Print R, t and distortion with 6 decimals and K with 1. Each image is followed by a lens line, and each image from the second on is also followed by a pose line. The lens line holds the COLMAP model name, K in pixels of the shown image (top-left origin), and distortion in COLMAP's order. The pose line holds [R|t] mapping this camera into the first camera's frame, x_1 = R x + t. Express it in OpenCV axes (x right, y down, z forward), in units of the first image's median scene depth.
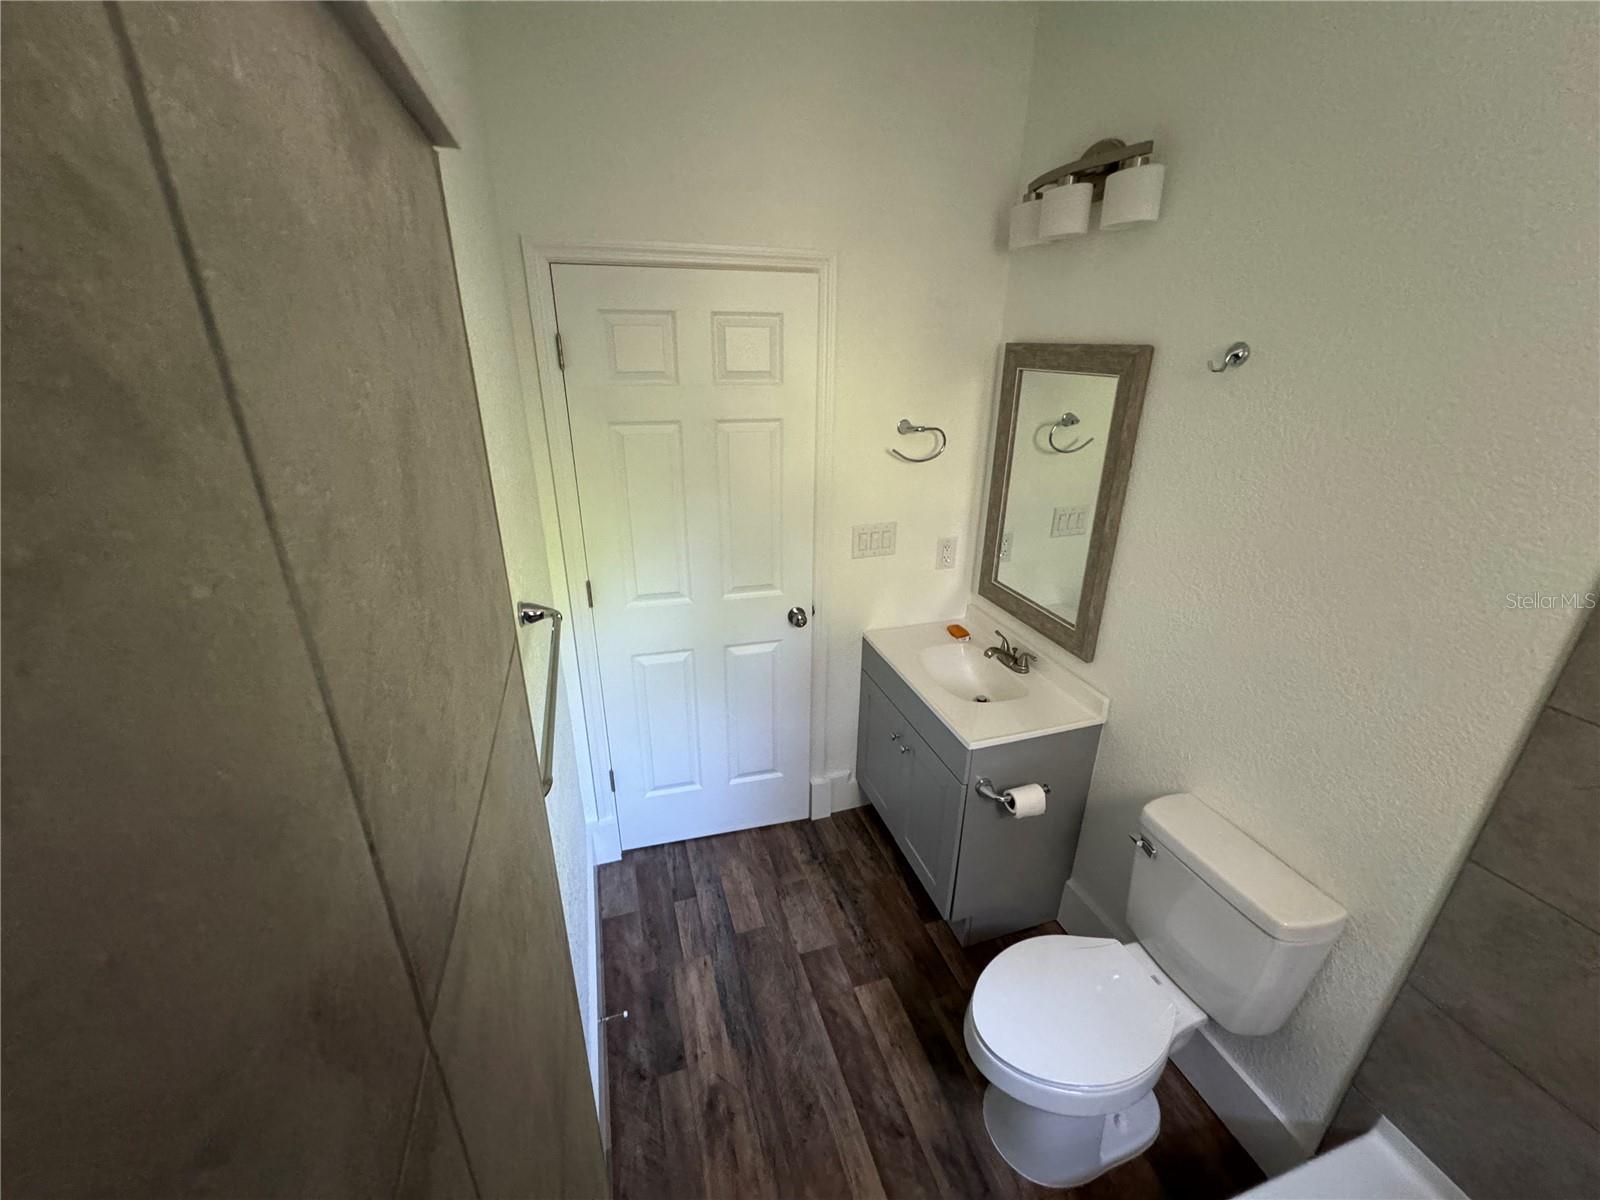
lens RADIAL K [[649.3, 0, 800.0], [0, 649.3, 600.0], [0, 0, 1]] dist [-0.001323, -0.000073]
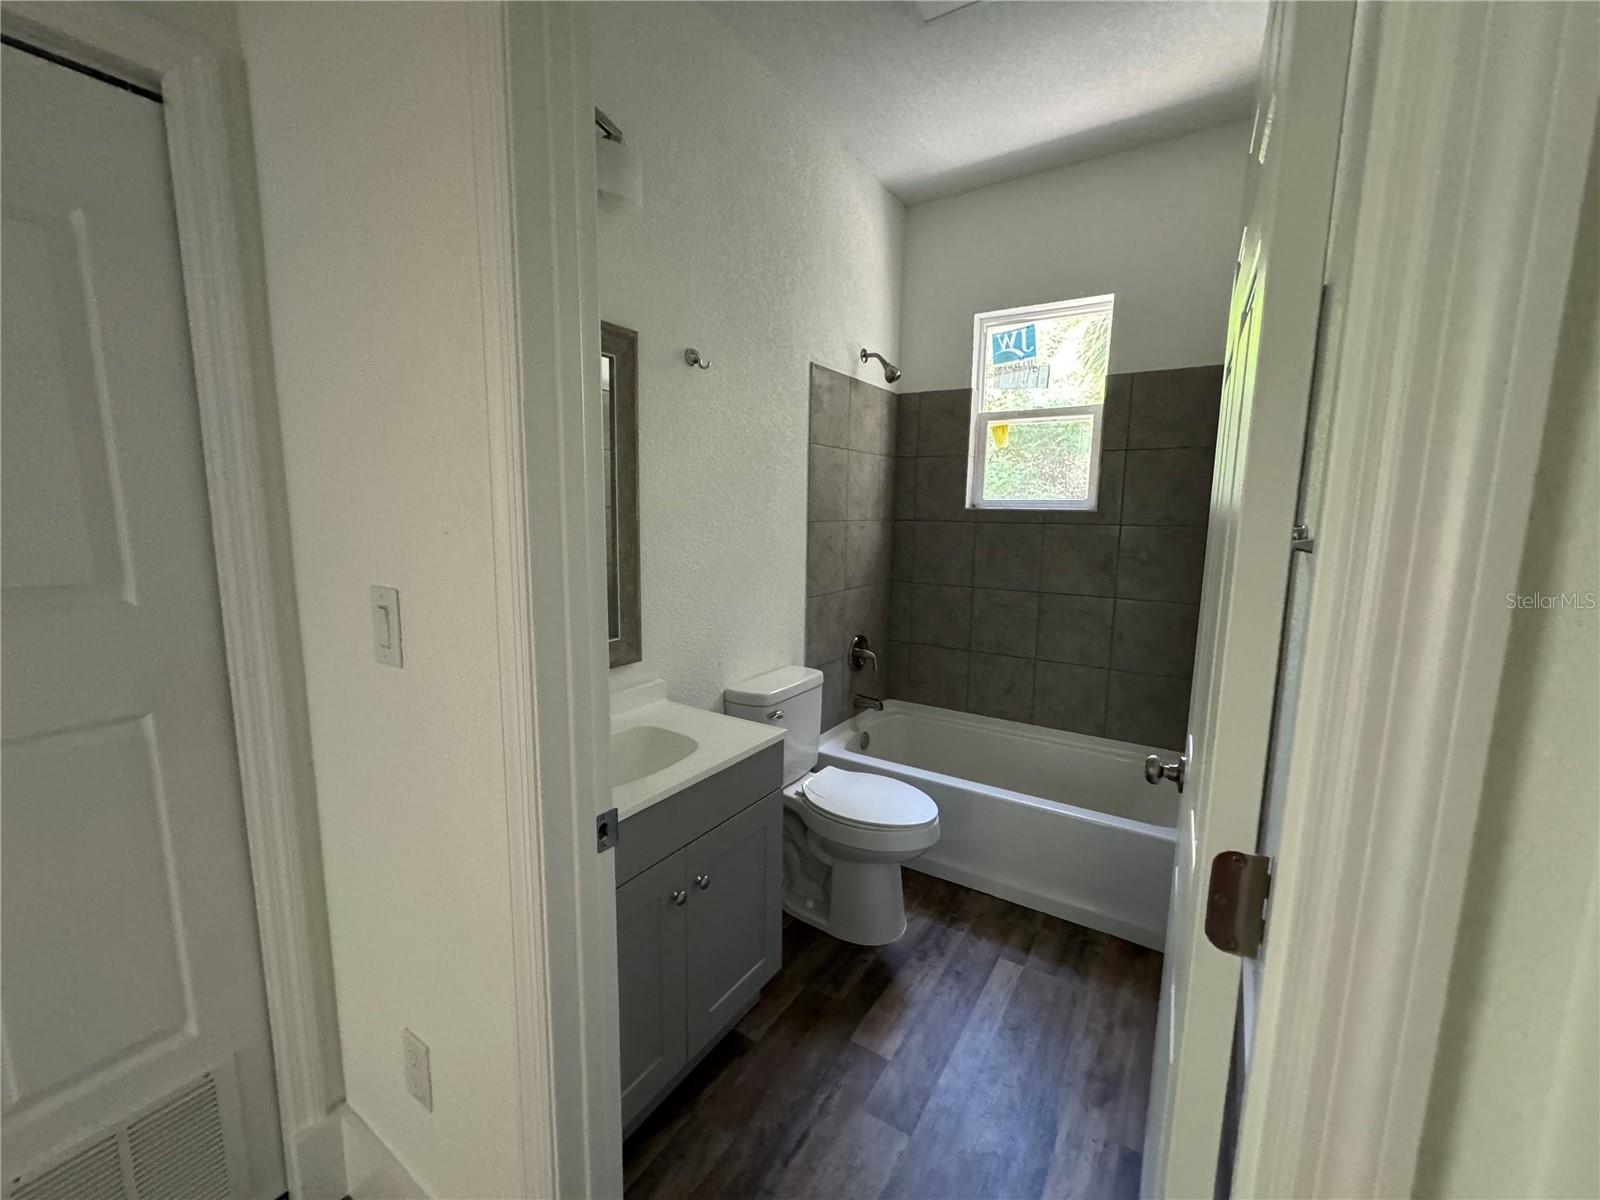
lens RADIAL K [[649.4, 0, 800.0], [0, 649.4, 600.0], [0, 0, 1]] dist [0.001319, 0.000092]
pose [[-0.638397, -0.125485, 0.759409, -0.404848], [0.271450, 0.886525, 0.374684, -0.268578], [-0.720253, 0.445339, -0.531892, 1.277926]]
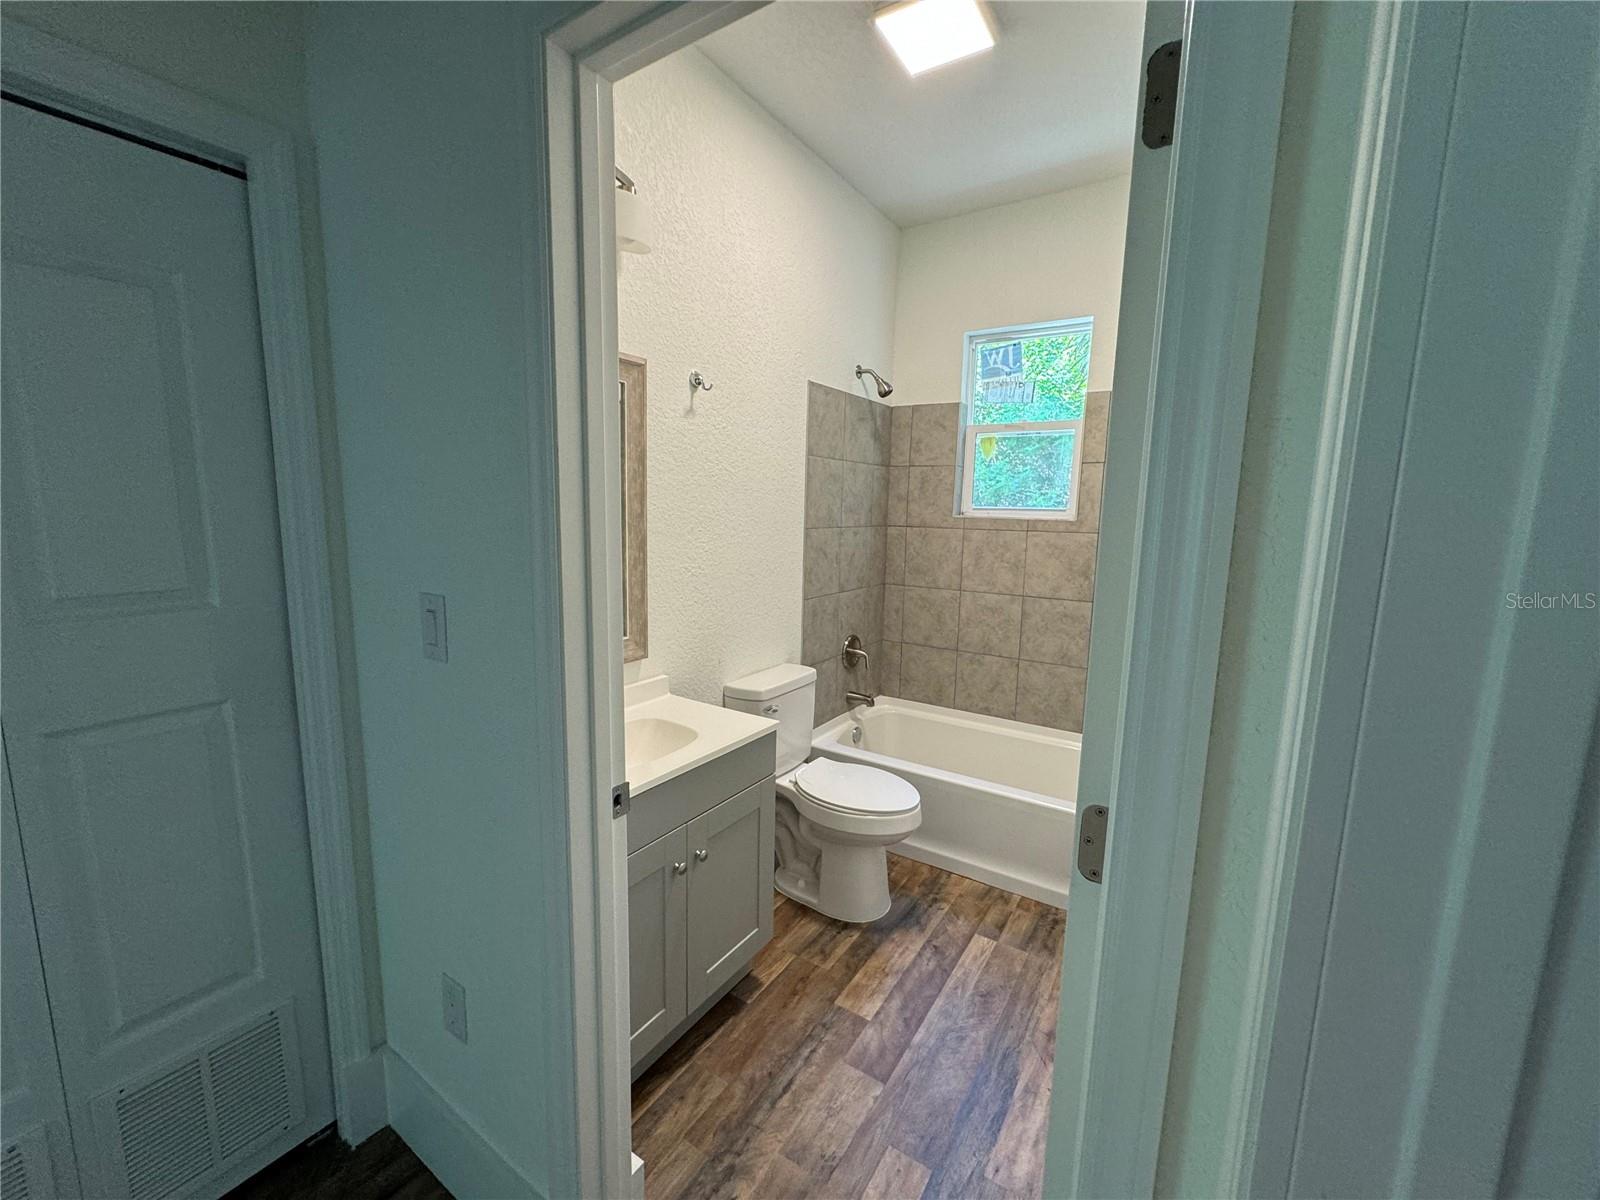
lens RADIAL K [[649.3, 0, 800.0], [0, 649.3, 600.0], [0, 0, 1]] dist [-0.001323, -0.000073]
pose [[-0.633933, -0.133056, 0.761856, -0.479244], [0.265919, 0.887528, 0.376273, -0.304353], [-0.726234, 0.441124, -0.527251, 1.308616]]
